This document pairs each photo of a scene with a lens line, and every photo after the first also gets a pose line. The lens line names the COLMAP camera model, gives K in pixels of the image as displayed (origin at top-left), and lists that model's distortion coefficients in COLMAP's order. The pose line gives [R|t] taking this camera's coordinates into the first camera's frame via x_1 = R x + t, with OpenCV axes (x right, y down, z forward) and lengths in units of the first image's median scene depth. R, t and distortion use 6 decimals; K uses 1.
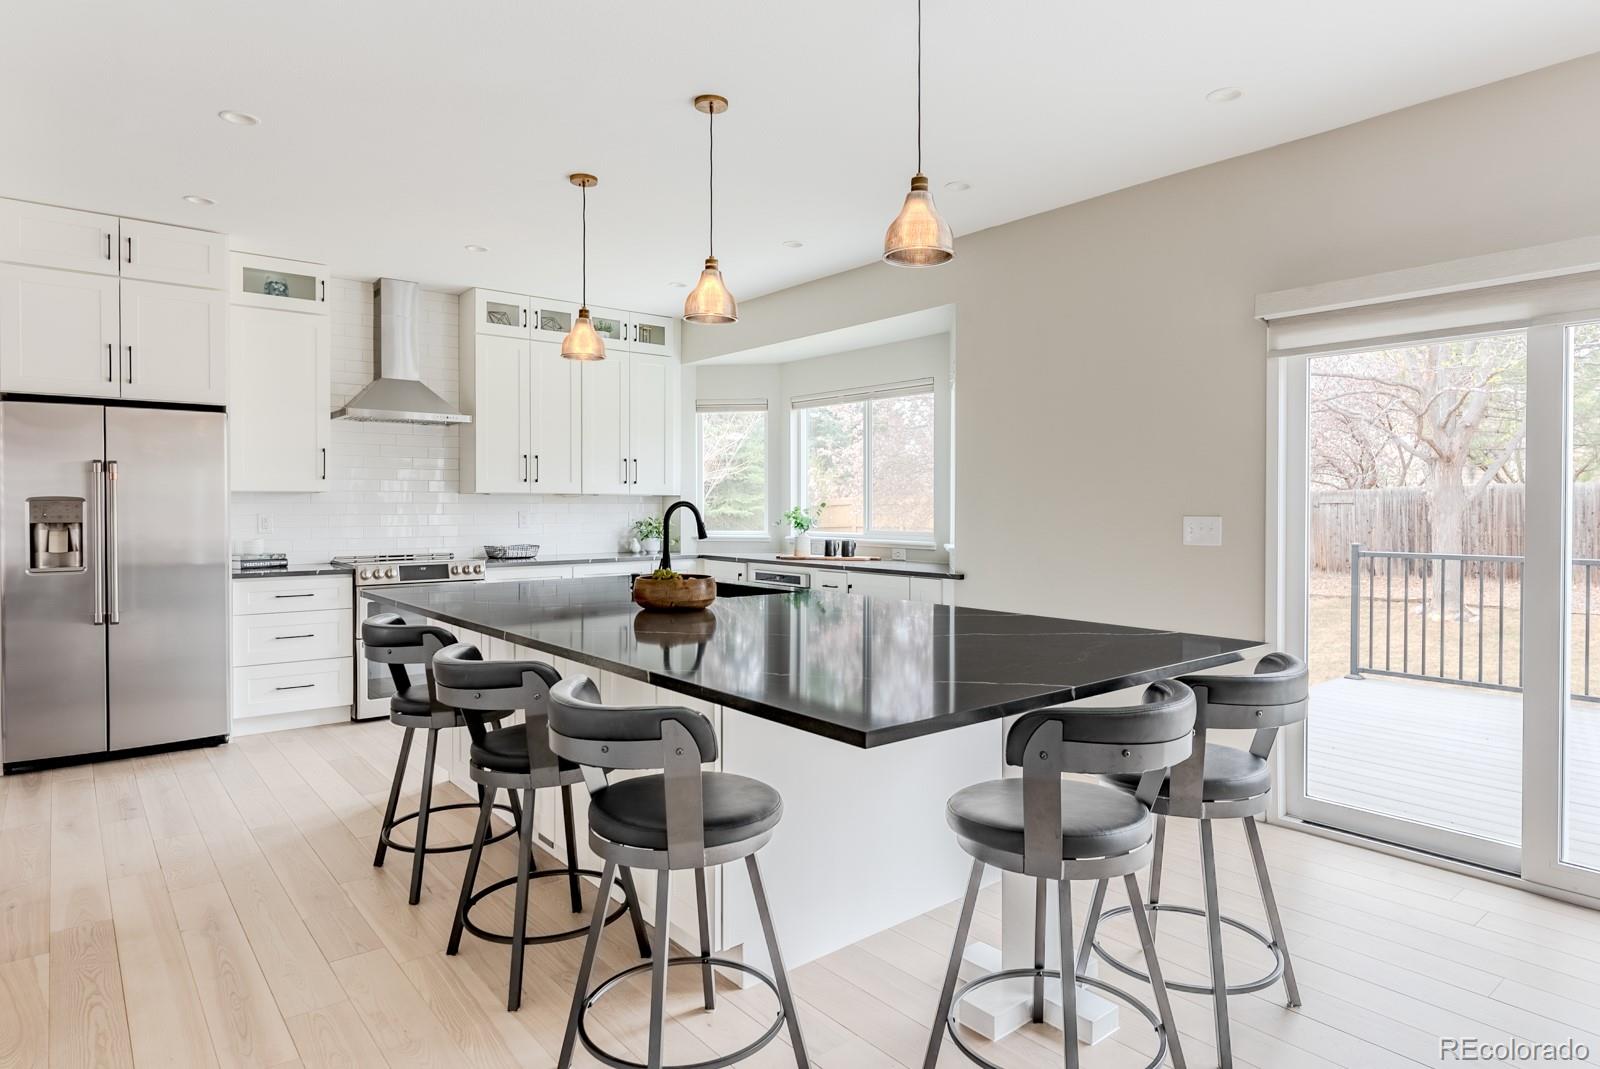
lens RADIAL K [[912.9, 0, 797.6], [0, 912.9, 517.7], [0, 0, 1]] dist [0.000949, -0.001779]
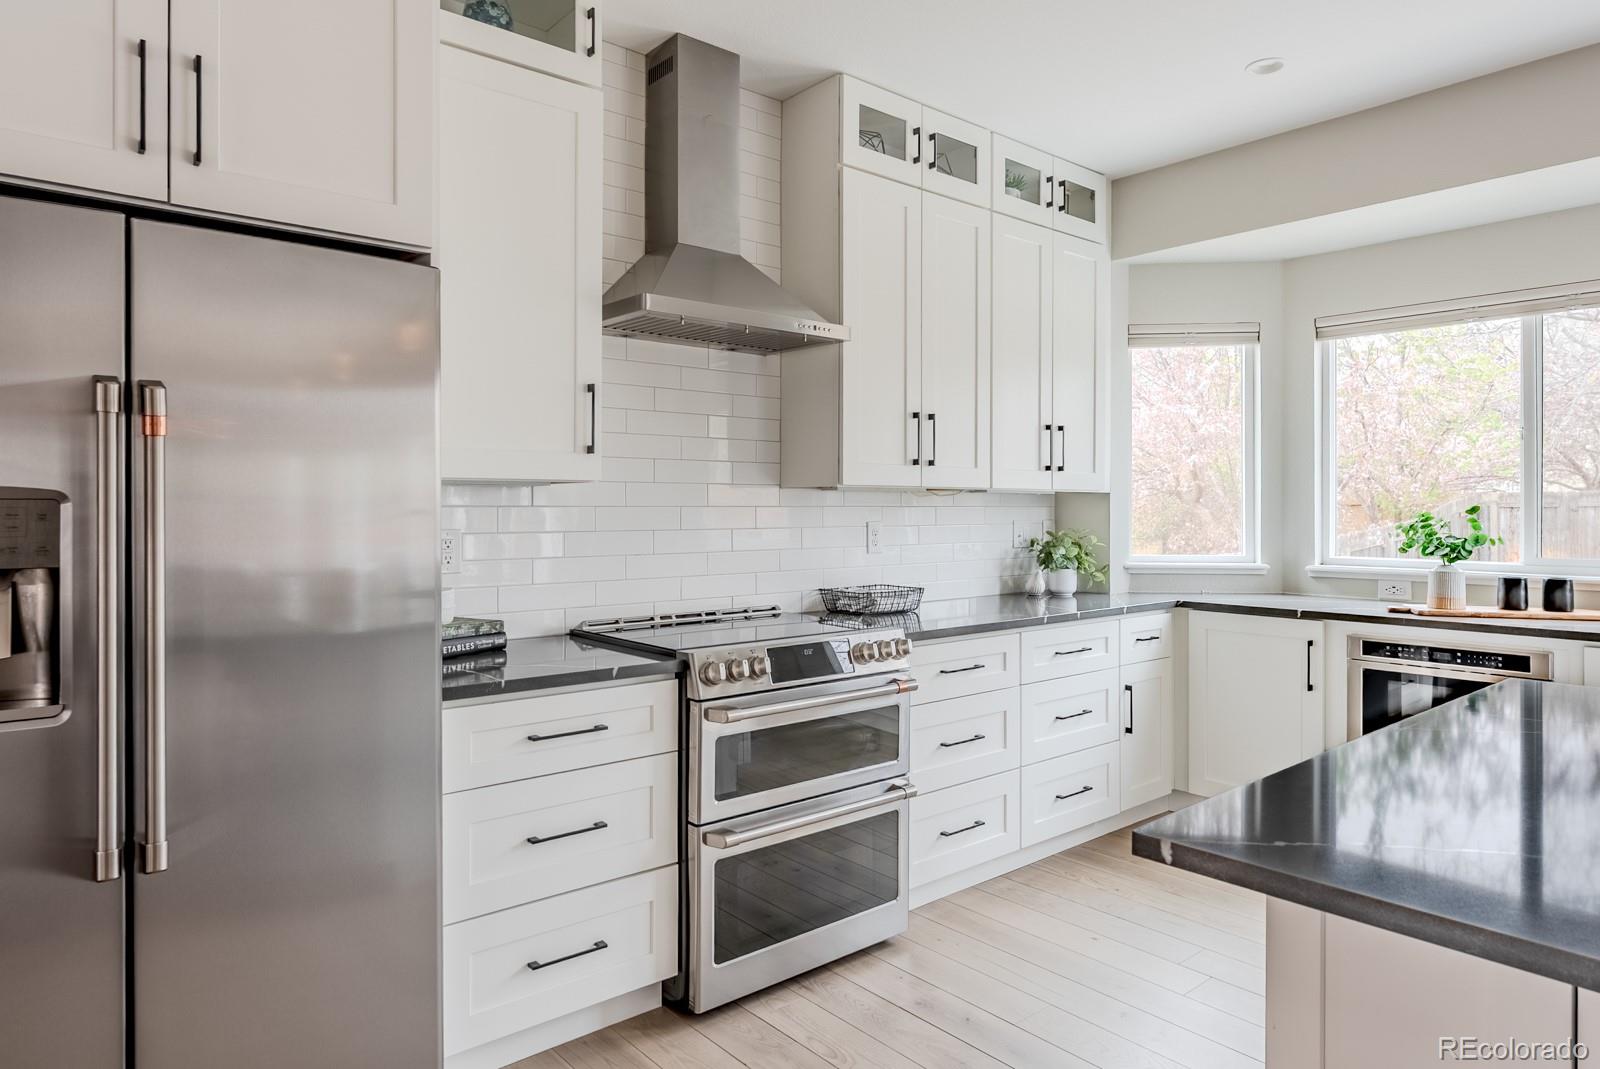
lens RADIAL K [[980.4, 0, 819.0], [0, 980.4, 513.7], [0, 0, 1]] dist [-0.008902, 0.001027]
pose [[0.999592, 0.000170, 0.028566, -0.436481], [0.000053, 0.999970, -0.007801, -0.008974], [-0.028566, 0.007800, 0.999561, 0.538506]]
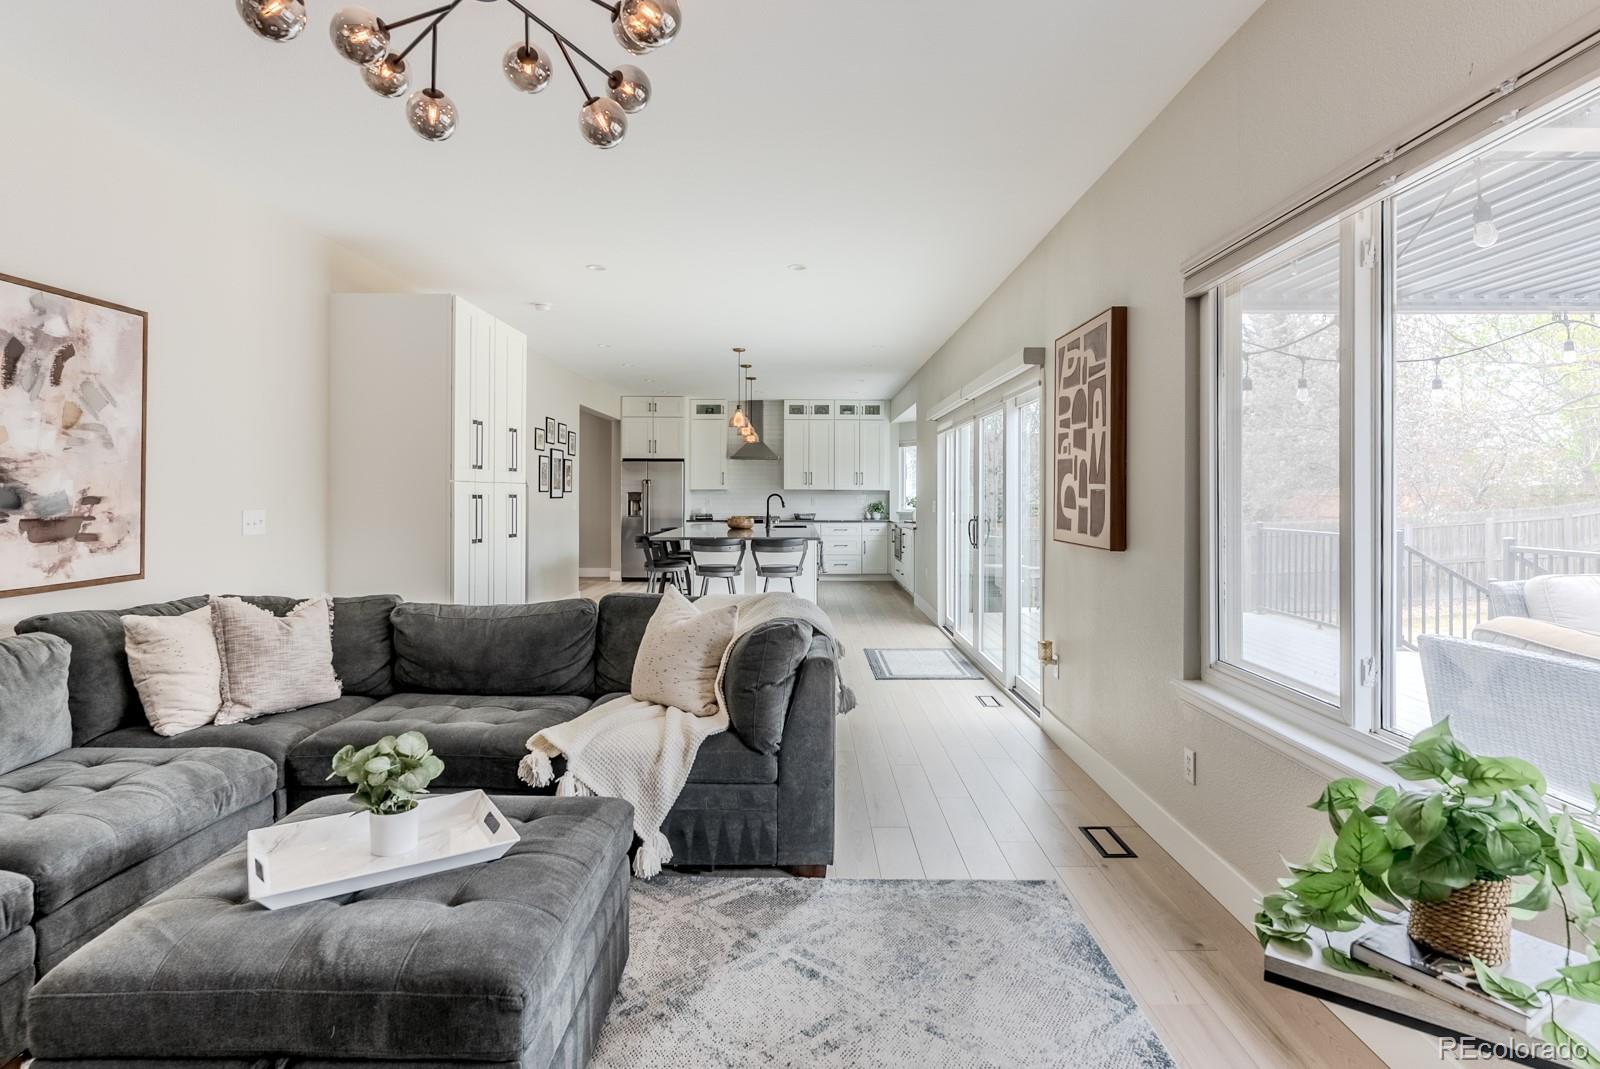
lens RADIAL K [[802.0, 0, 804.3], [0, 802.0, 497.0], [0, 0, 1]] dist [0.001641, 0.000135]
pose [[0.784325, 0.003301, -0.620342, 1.067540], [-0.010647, 0.999910, -0.008141, 0.008311], [0.620259, 0.012990, 0.784289, -0.617828]]
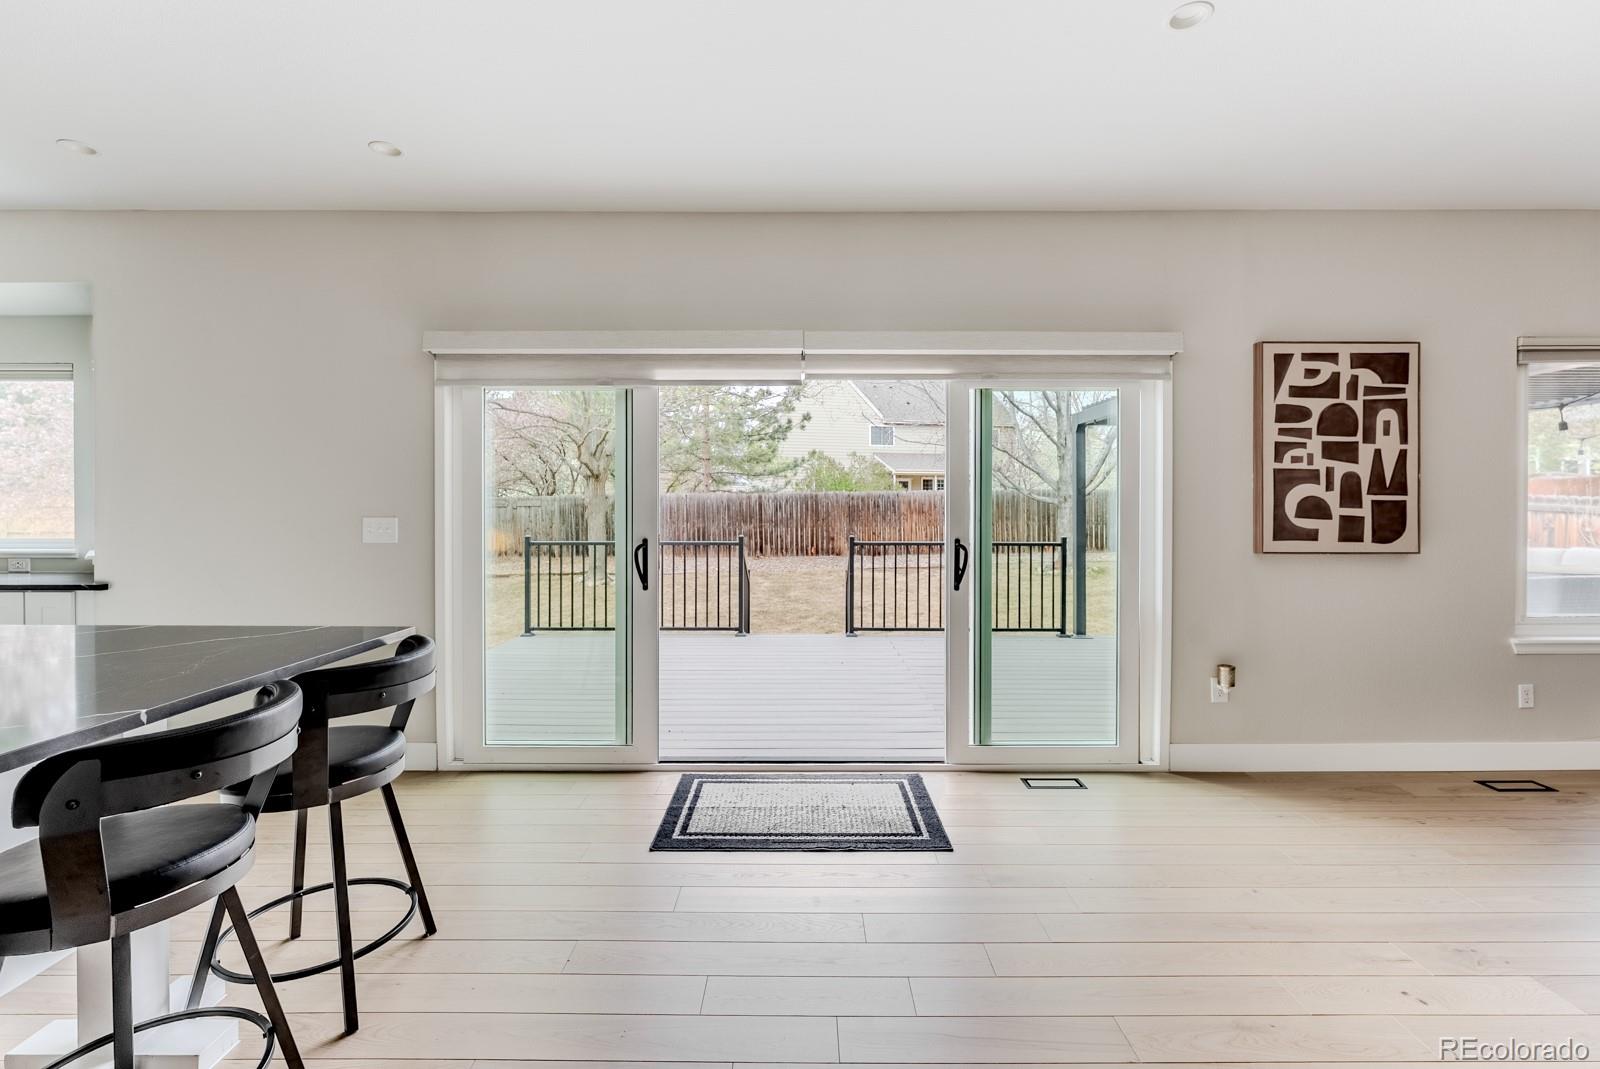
lens RADIAL K [[709.7, 0, 798.2], [0, 709.7, 521.8], [0, 0, 1]] dist [-0.019977, -0.000303]
pose [[0.639207, -0.015695, 0.768875, 0.068258], [0.010962, 0.999876, 0.011296, -0.000037], [-0.768957, 0.001208, 0.639300, 0.025003]]
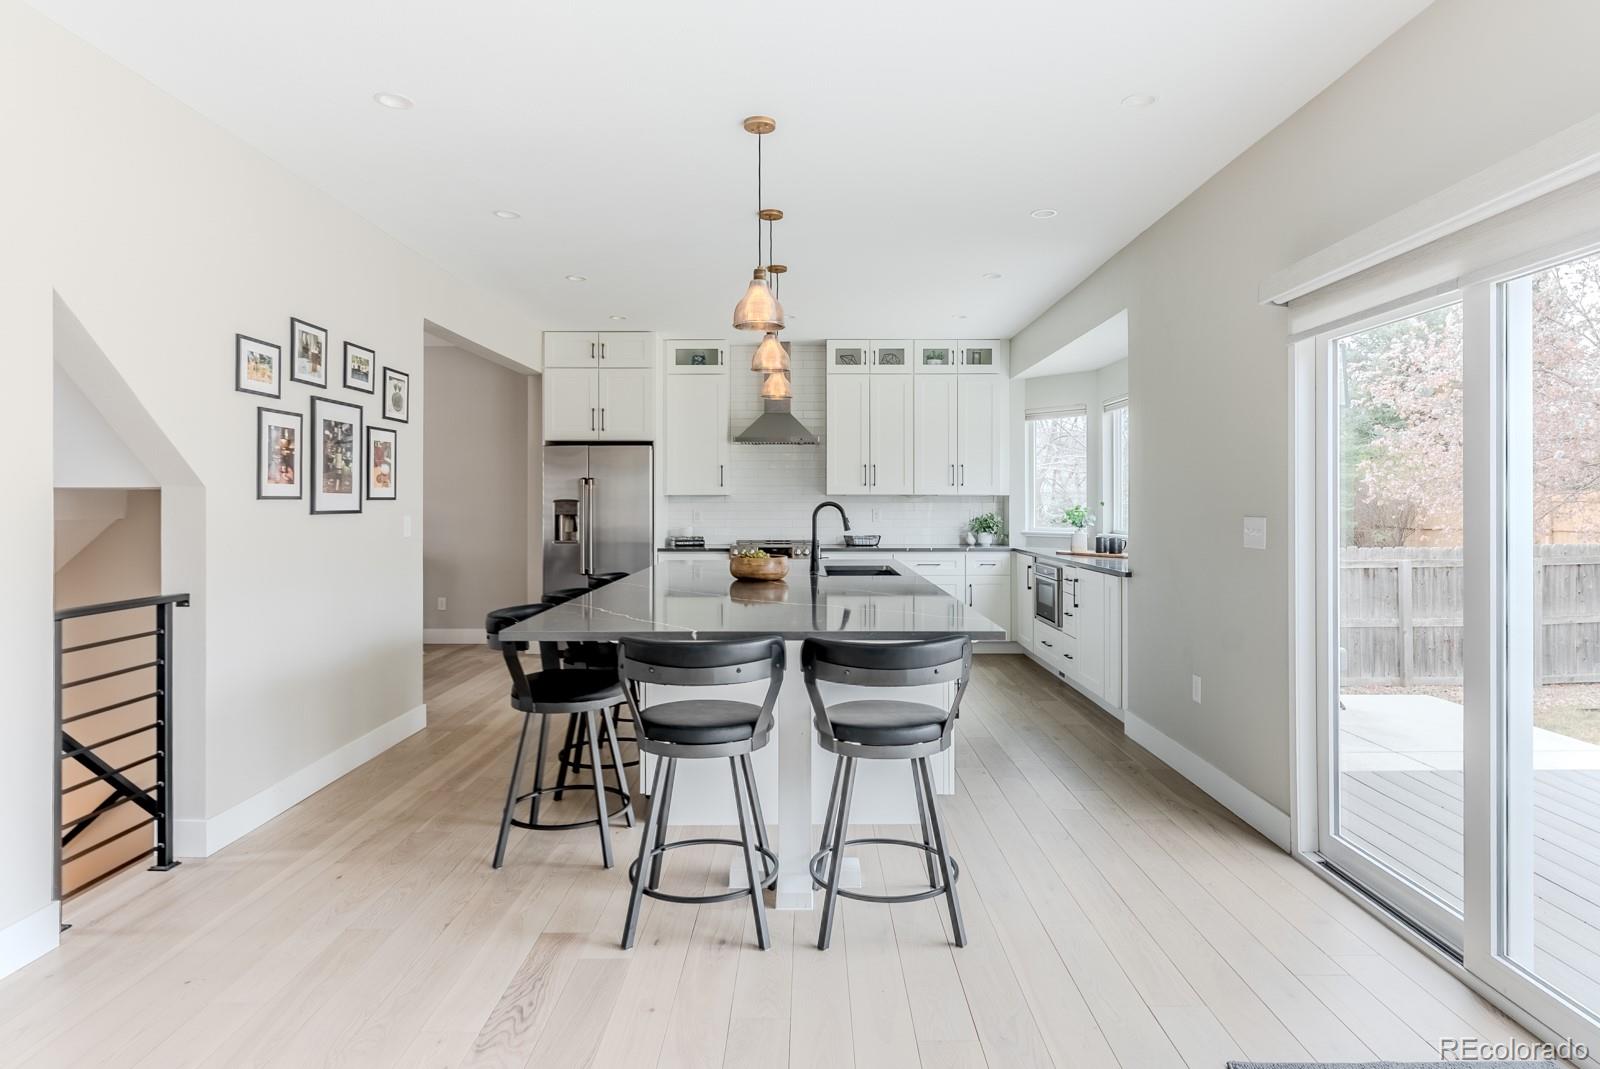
lens RADIAL K [[861.7, 0, 797.9], [0, 861.7, 497.6], [0, 0, 1]] dist [0.001017, -0.000717]
pose [[0.774468, -0.005196, -0.632592, 0.463082], [-0.007796, 0.999812, -0.017756, -0.000518], [0.632565, 0.018683, 0.774282, 0.011104]]
